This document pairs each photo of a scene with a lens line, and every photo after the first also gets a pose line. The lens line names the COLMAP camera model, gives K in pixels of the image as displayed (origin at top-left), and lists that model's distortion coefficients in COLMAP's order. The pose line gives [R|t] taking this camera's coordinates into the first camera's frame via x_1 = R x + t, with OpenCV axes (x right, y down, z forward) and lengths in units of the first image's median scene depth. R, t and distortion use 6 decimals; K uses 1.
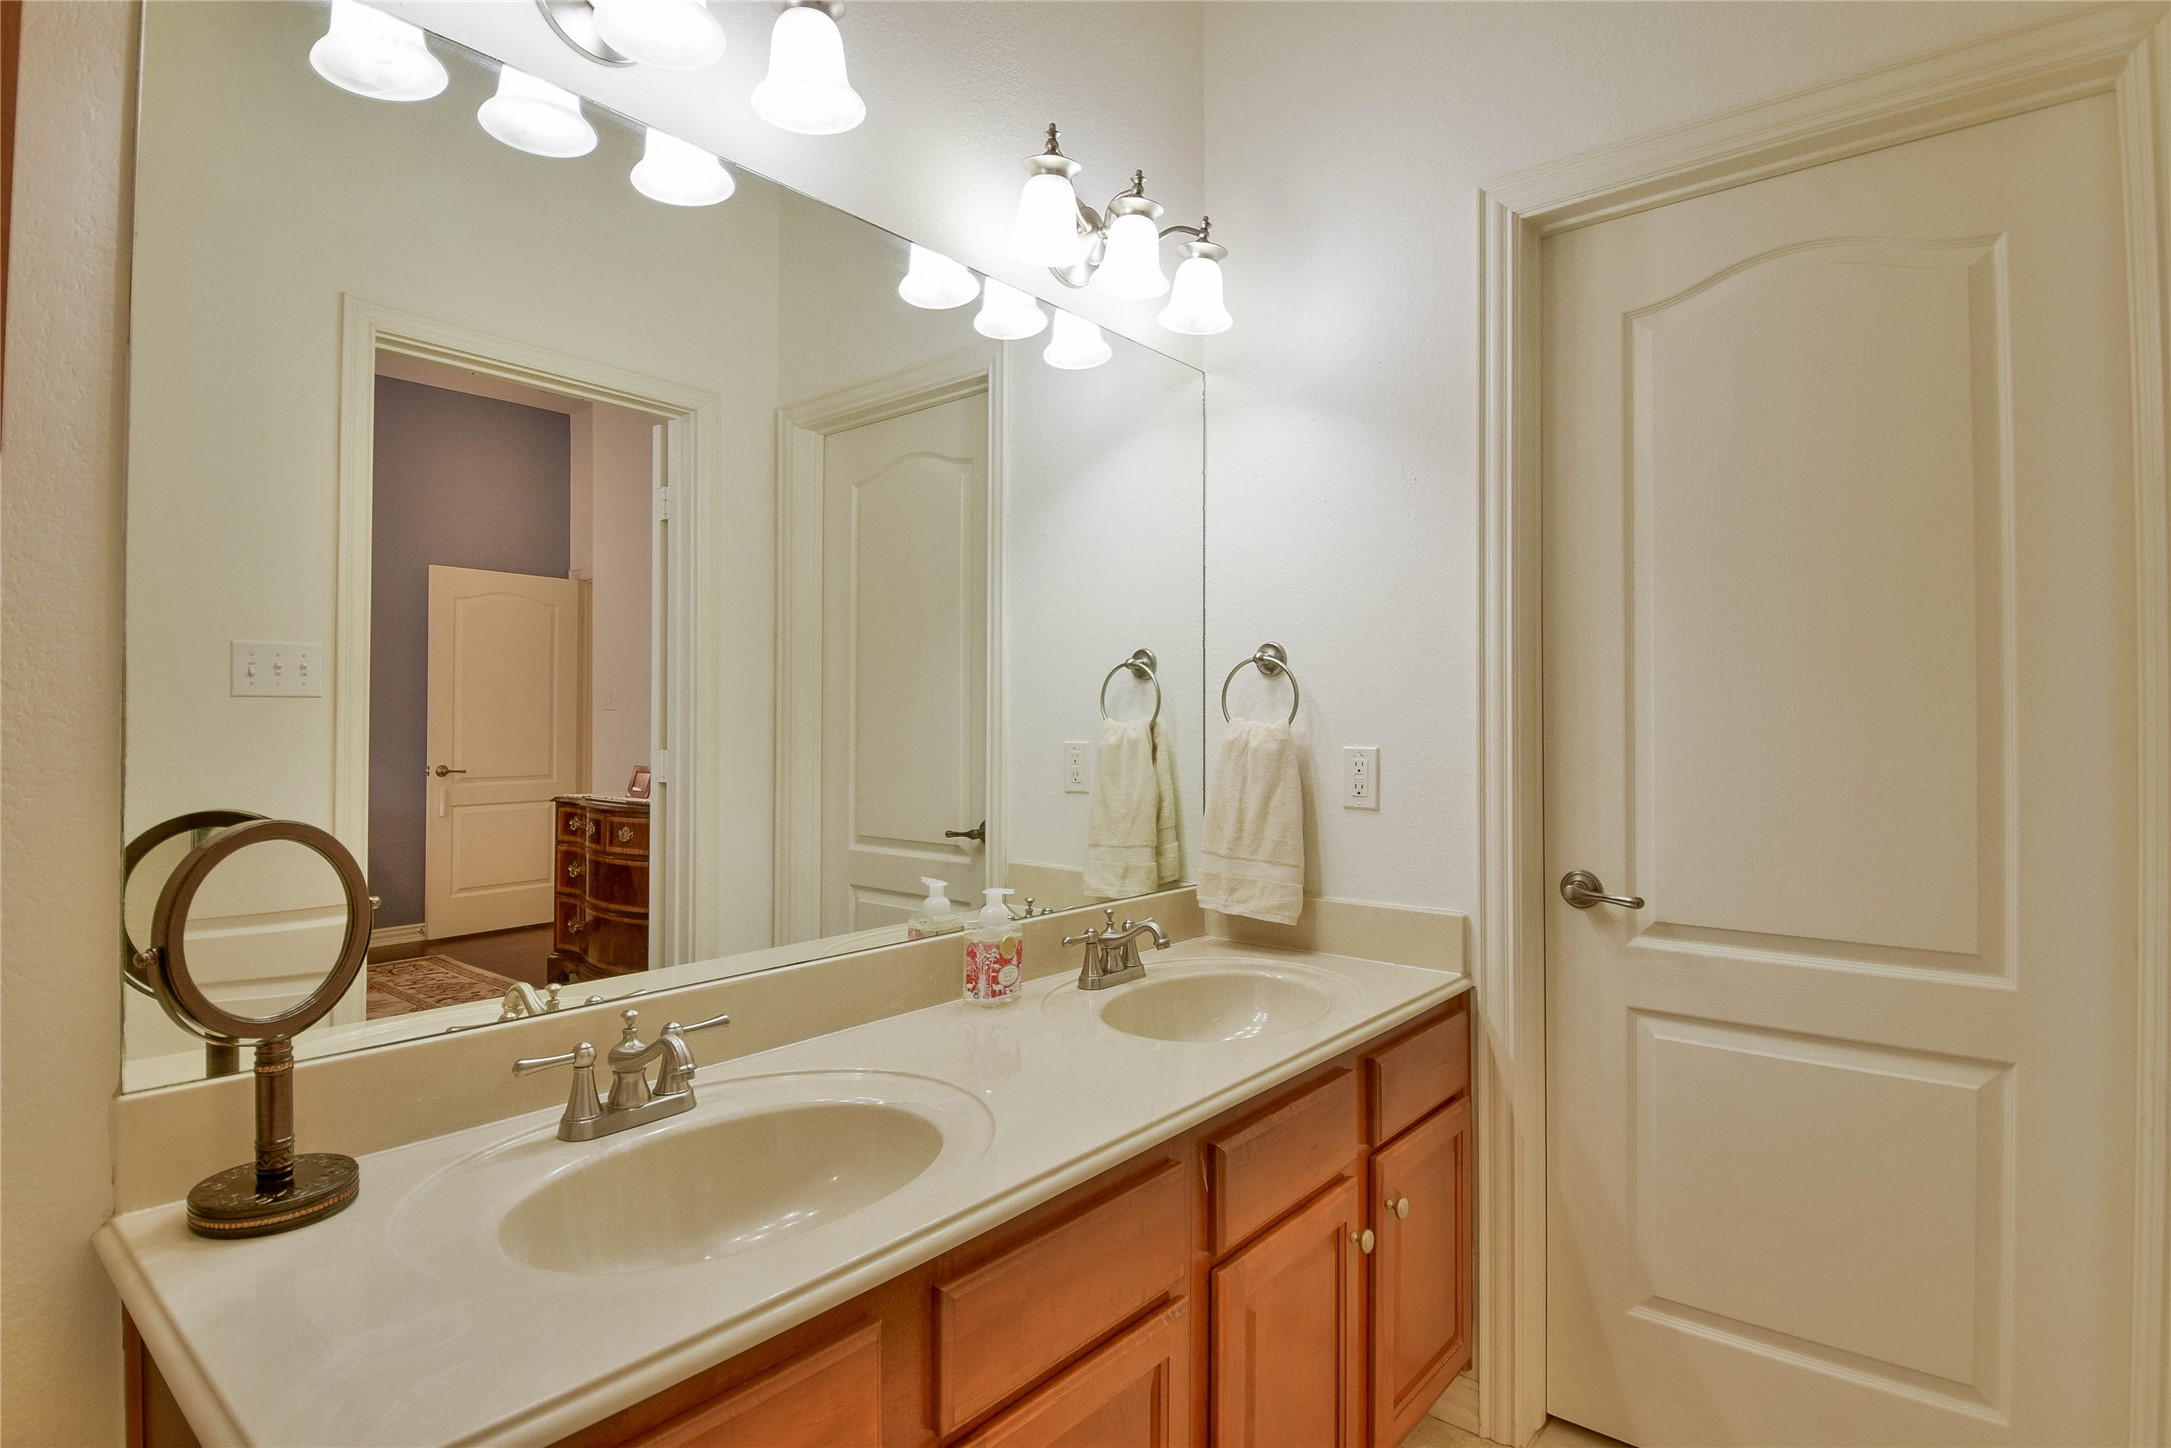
lens RADIAL K [[1091.9, 0, 1088.8], [0, 1091.9, 722.0], [0, 0, 1]] dist [-0.024598, -0.004398]
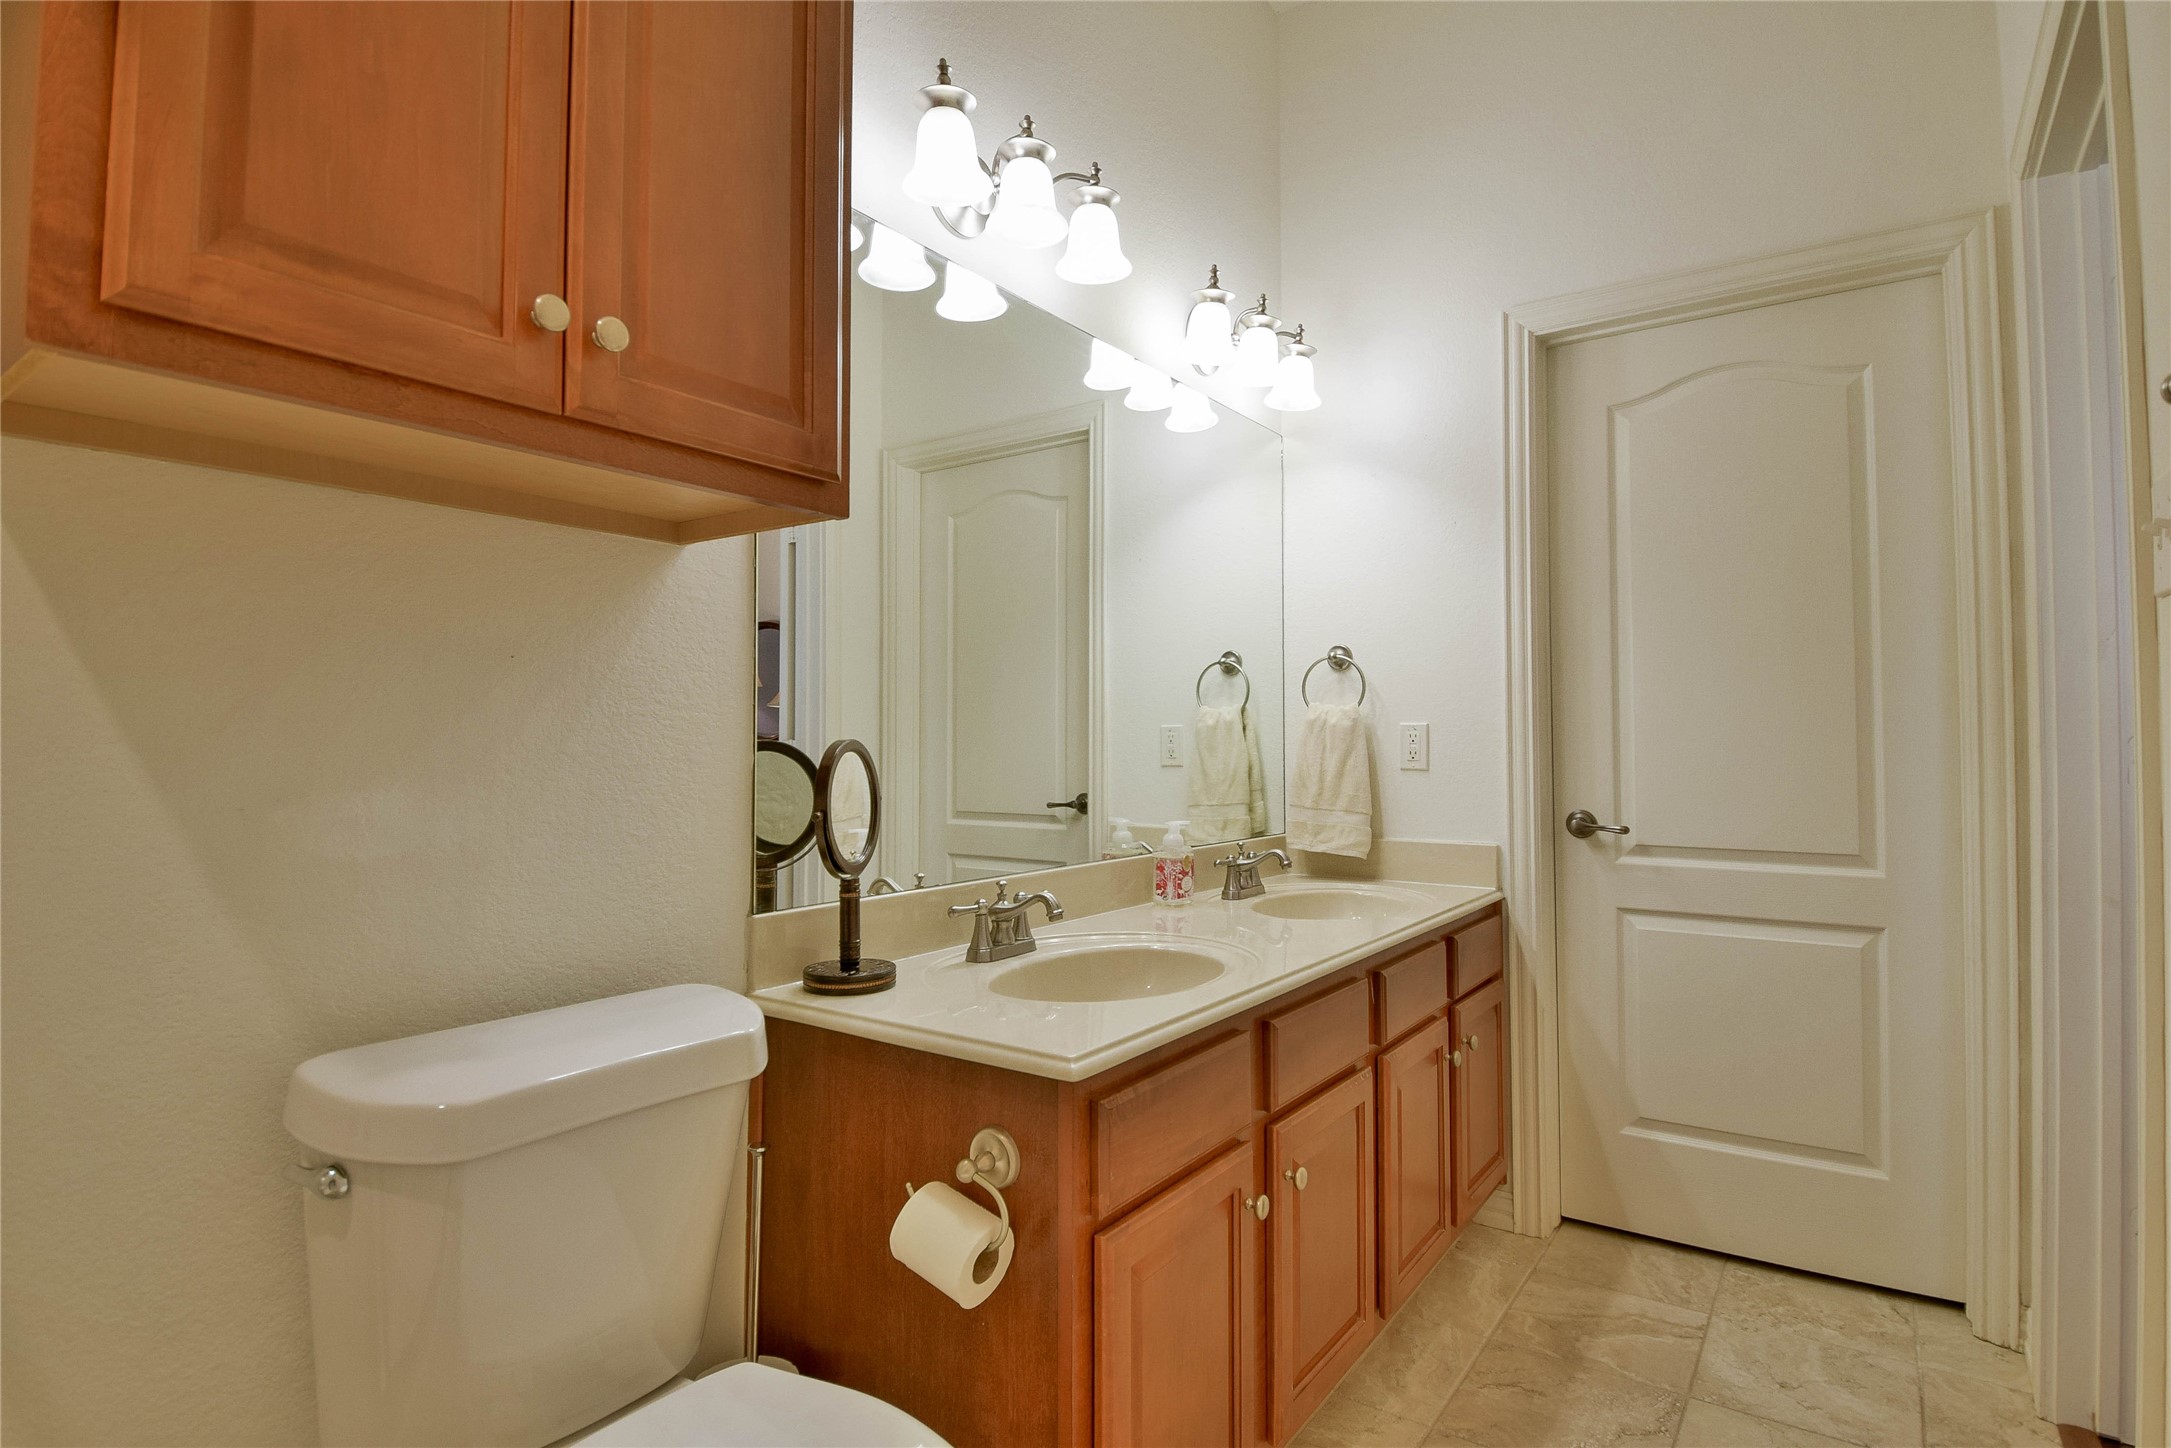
lens RADIAL K [[1091.9, 0, 1080.4], [0, 1091.9, 721.4], [0, 0, 1]] dist [-0.024598, -0.004398]
pose [[0.997516, -0.000510, 0.070432, -0.273373], [0.001842, 0.999821, -0.018849, 0.049599], [-0.070410, 0.018932, 0.997338, -0.323564]]
